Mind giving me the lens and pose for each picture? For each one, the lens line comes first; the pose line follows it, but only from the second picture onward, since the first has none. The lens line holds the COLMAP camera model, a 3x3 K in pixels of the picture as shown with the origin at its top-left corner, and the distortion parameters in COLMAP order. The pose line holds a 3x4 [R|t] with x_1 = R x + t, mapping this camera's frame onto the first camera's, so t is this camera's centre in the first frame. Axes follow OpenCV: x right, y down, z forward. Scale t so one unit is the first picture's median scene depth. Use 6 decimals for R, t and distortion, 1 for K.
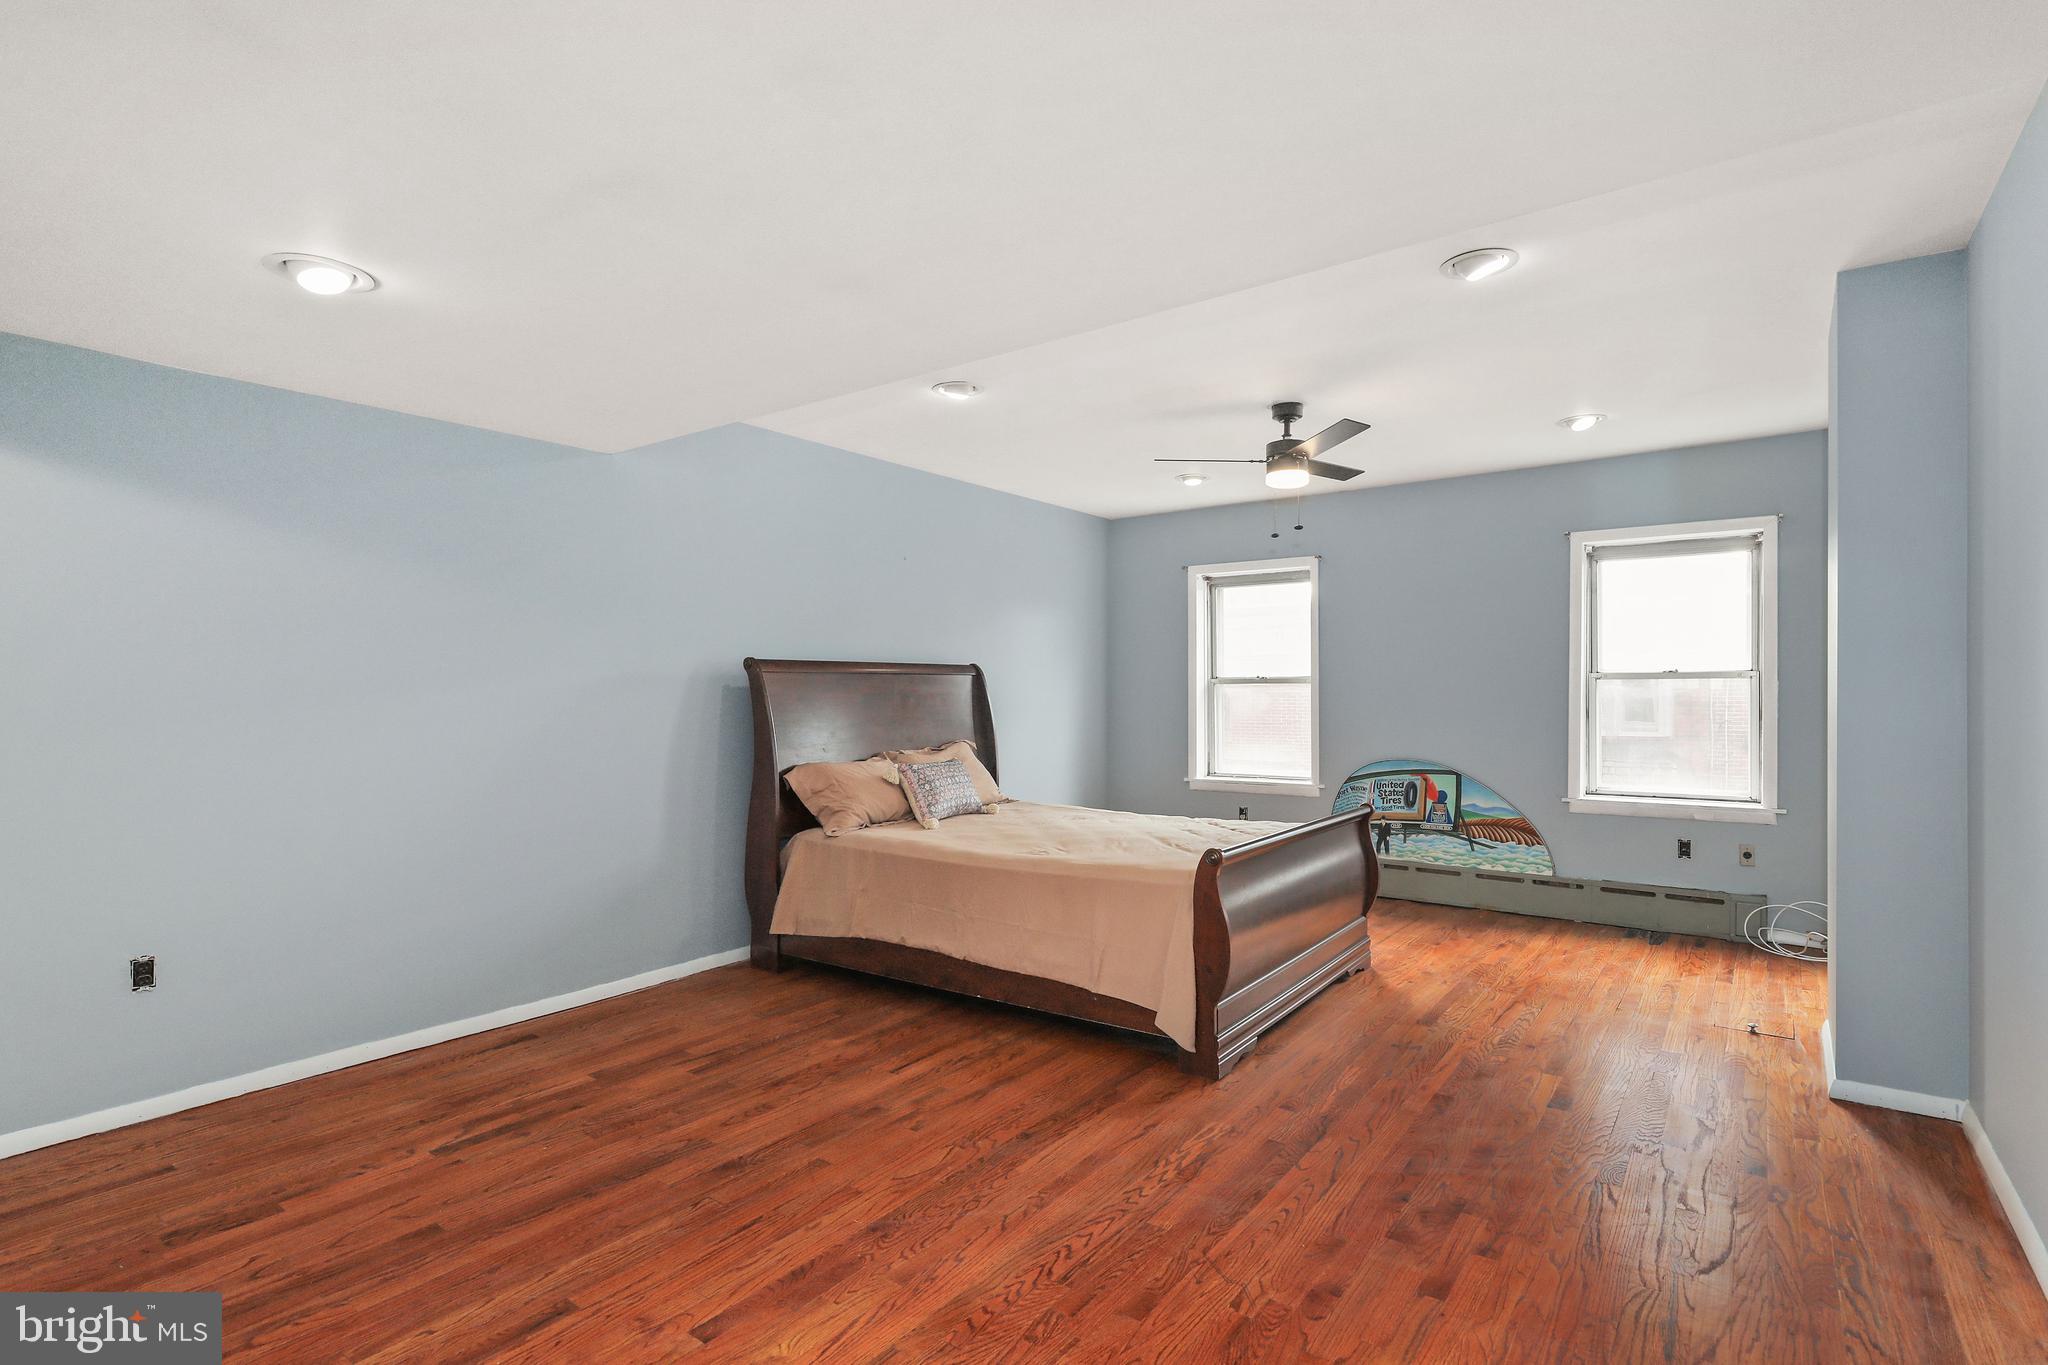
lens RADIAL K [[1002.1, 0, 1028.3], [0, 1002.1, 687.5], [0, 0, 1]] dist [-0.001176, 0.000521]
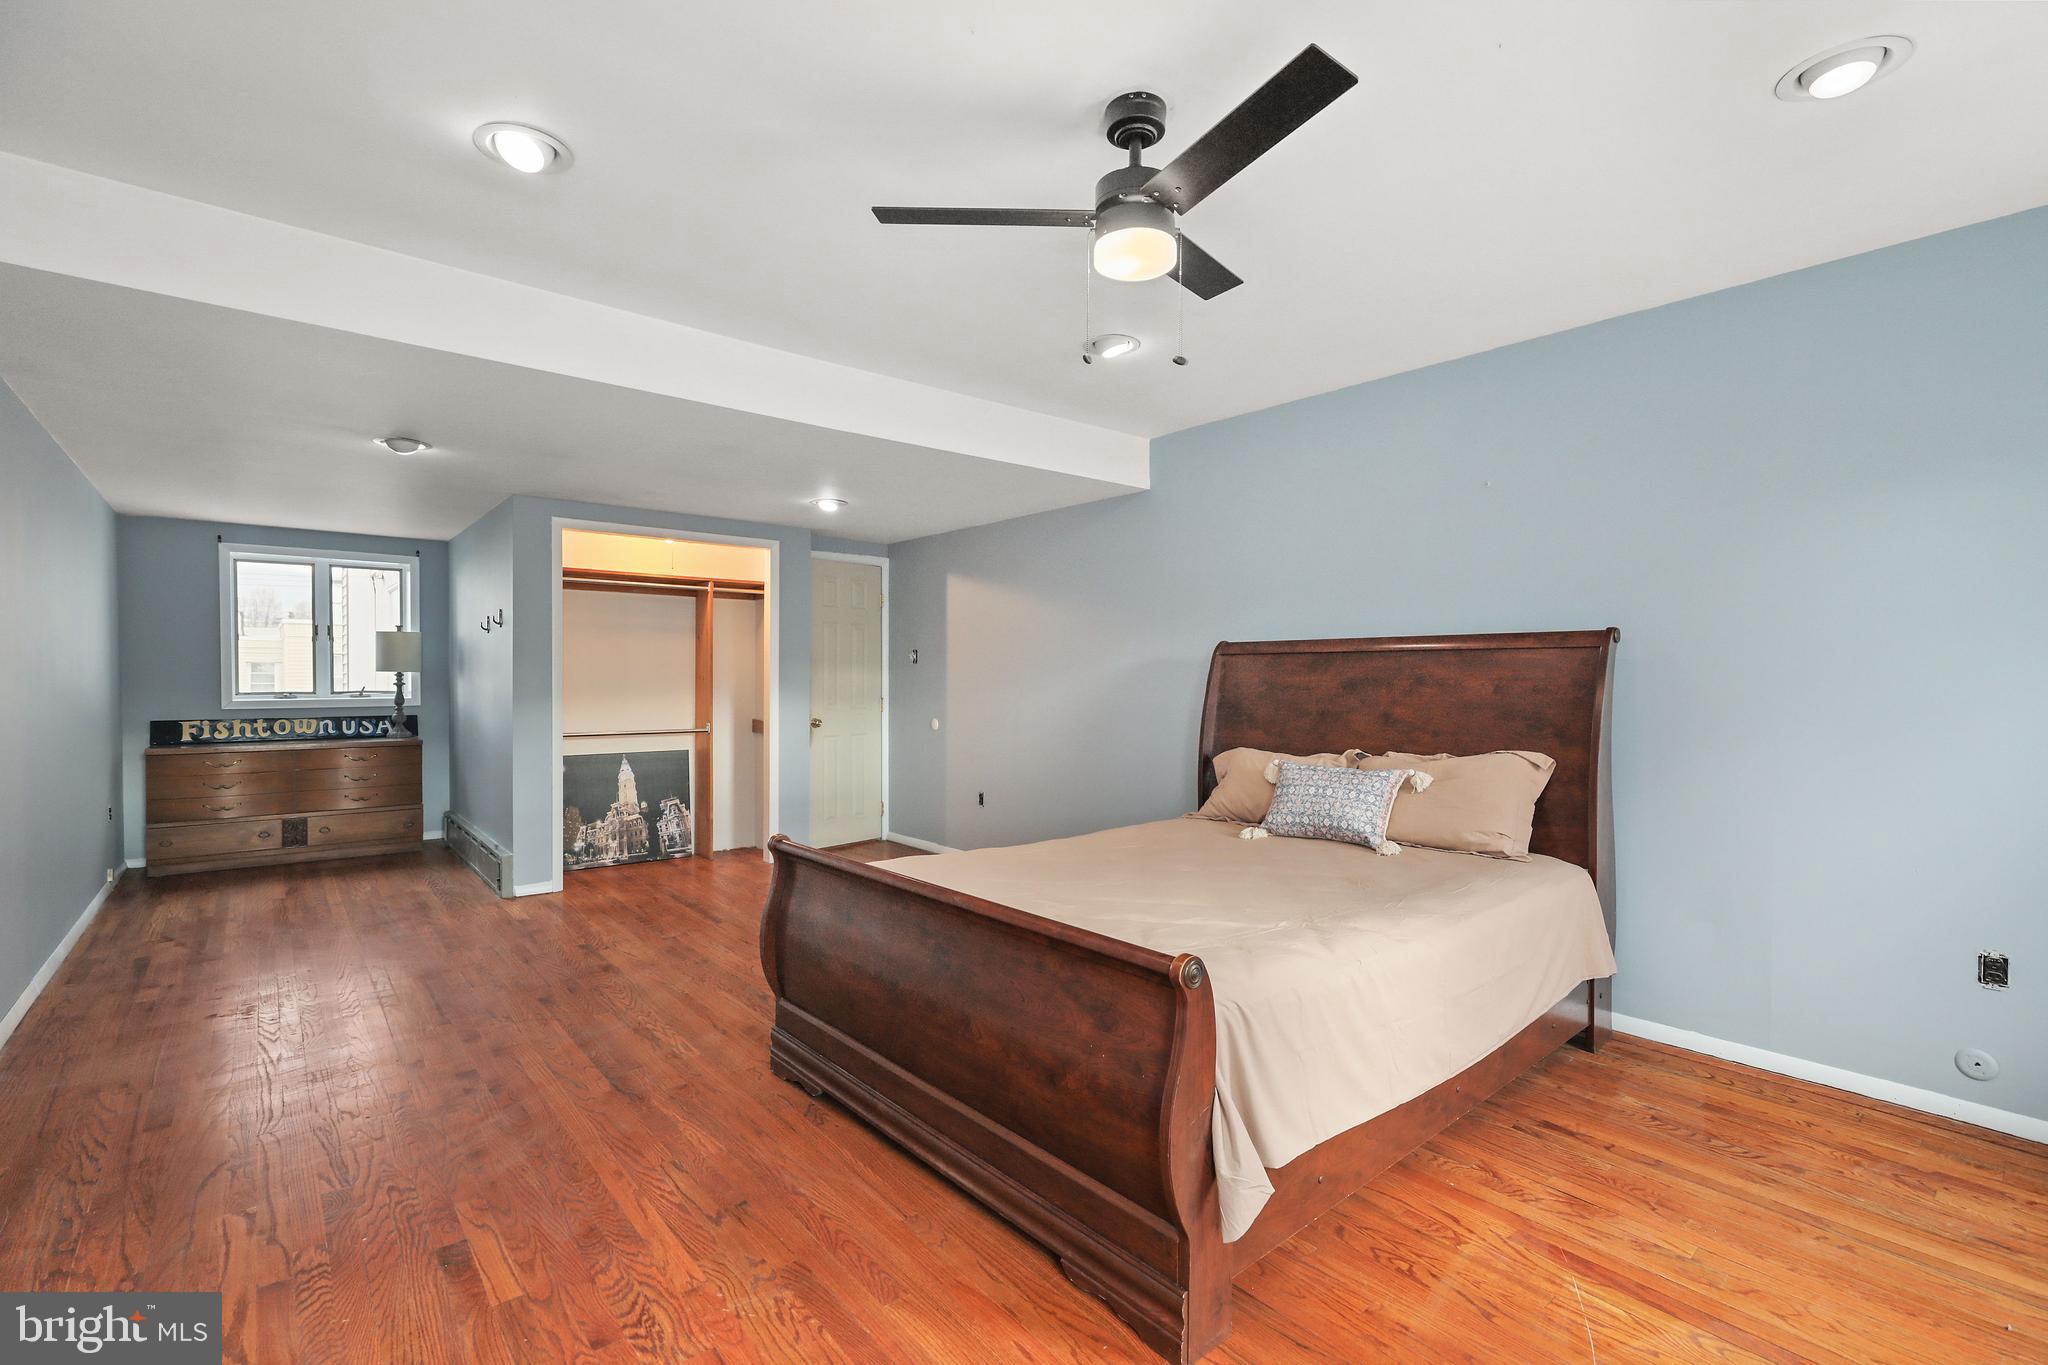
lens RADIAL K [[930.7, 0, 1029.5], [0, 930.7, 684.9], [0, 0, 1]] dist [-0.001793, 0.001519]
pose [[-0.235994, 0.012141, -0.971679, 1.185522], [-0.004408, 0.999898, 0.013564, 0.002892], [0.971745, 0.007484, -0.235916, 1.713949]]
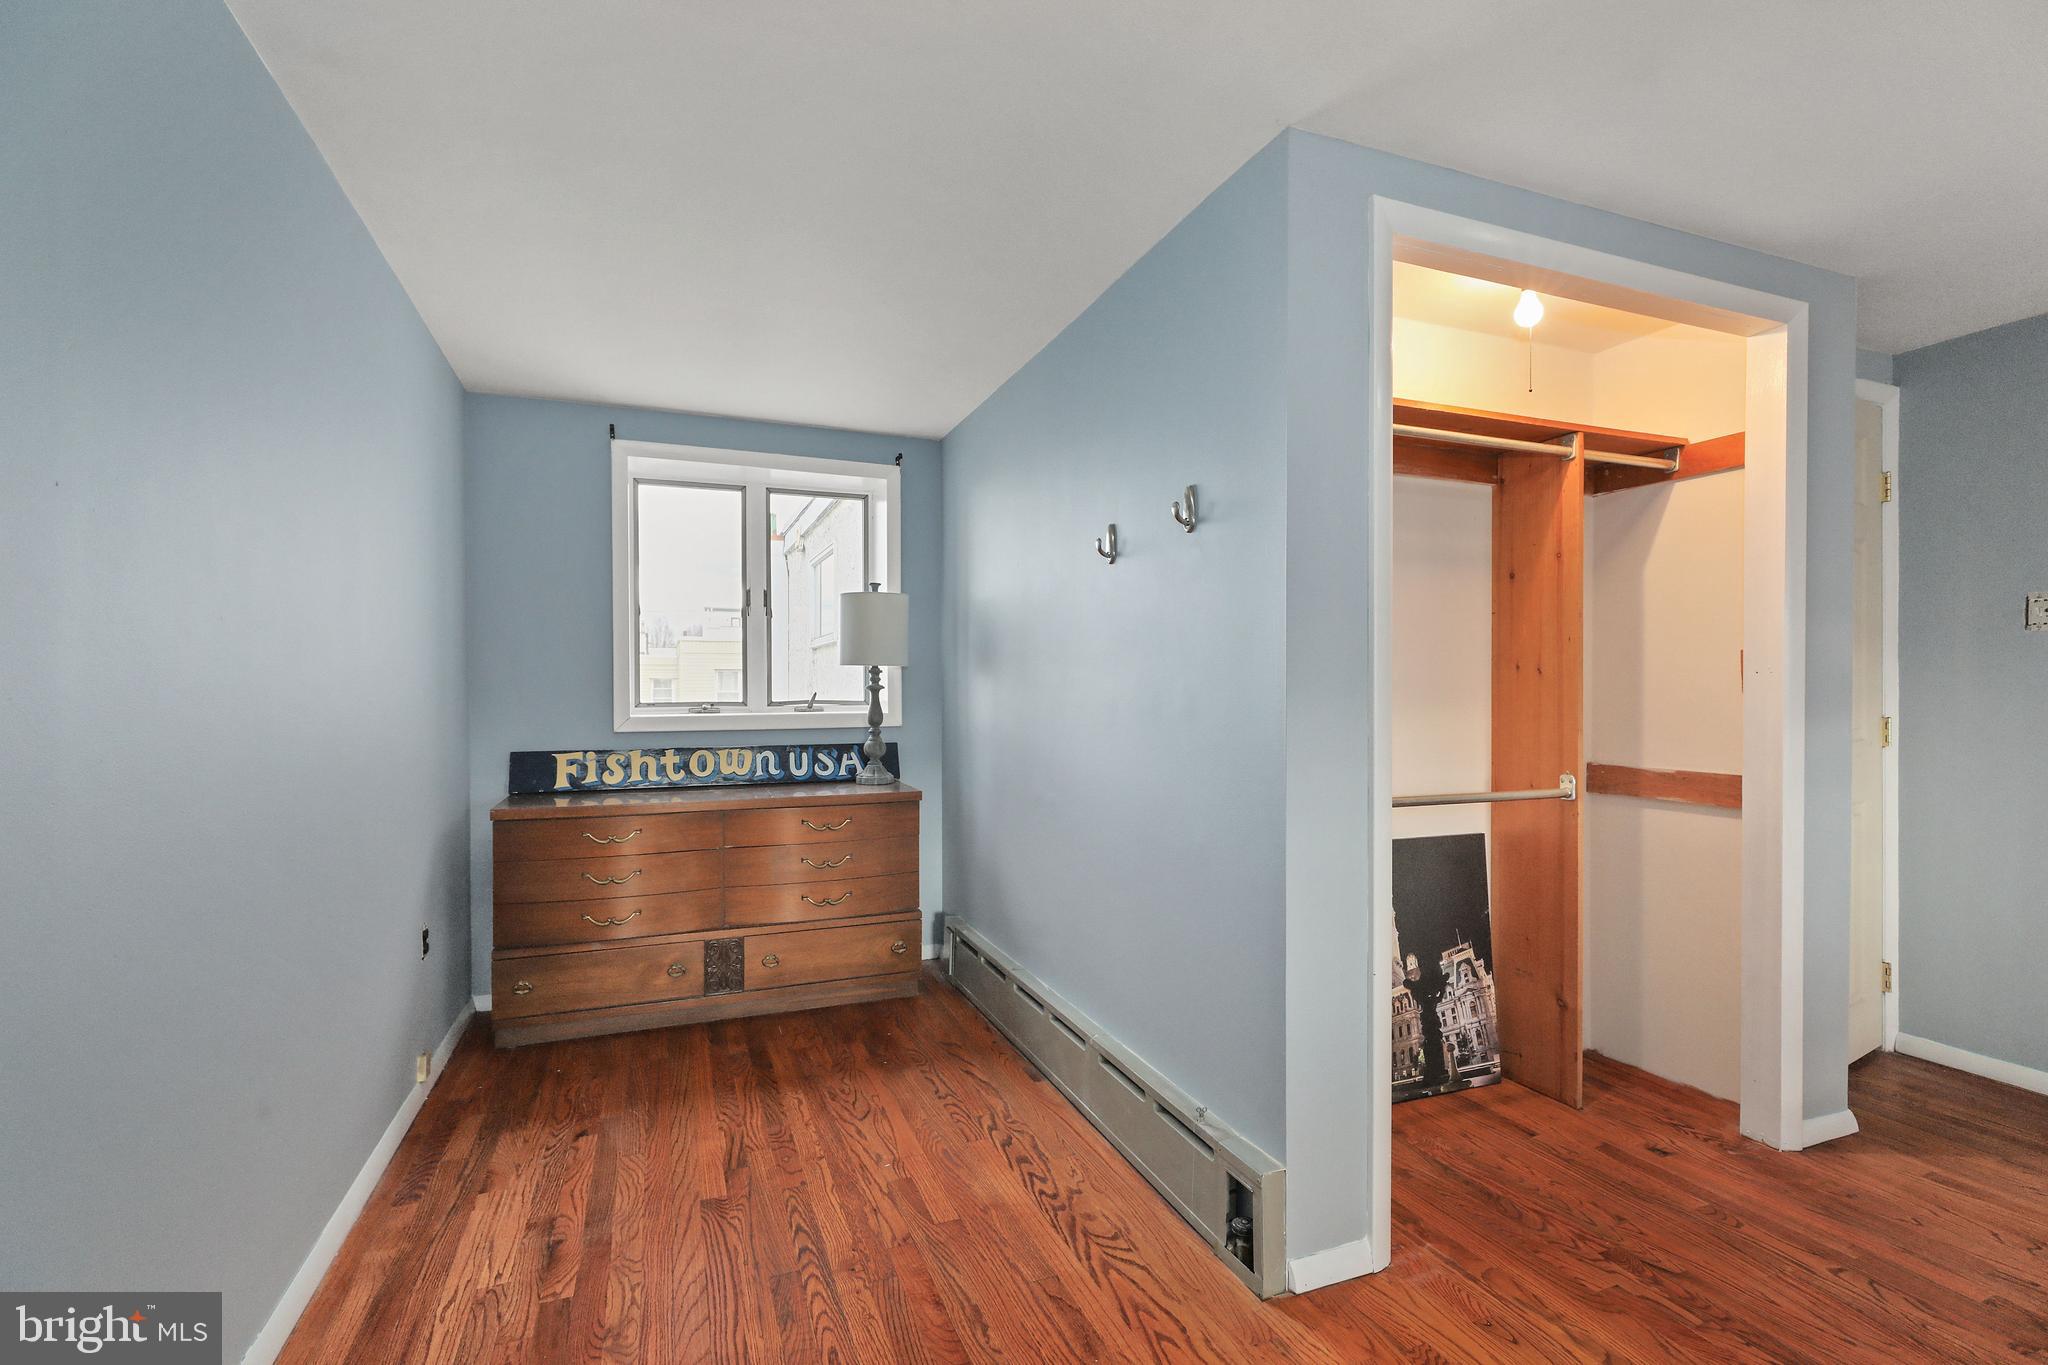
lens RADIAL K [[930.7, 0, 1023.8], [0, 930.7, 685.8], [0, 0, 1]] dist [-0.001793, 0.001519]
pose [[-0.527457, -0.000317, -0.849582, 0.439988], [0.001307, 0.999998, -0.001184, 0.032365], [0.849581, -0.001734, -0.527456, 0.696060]]
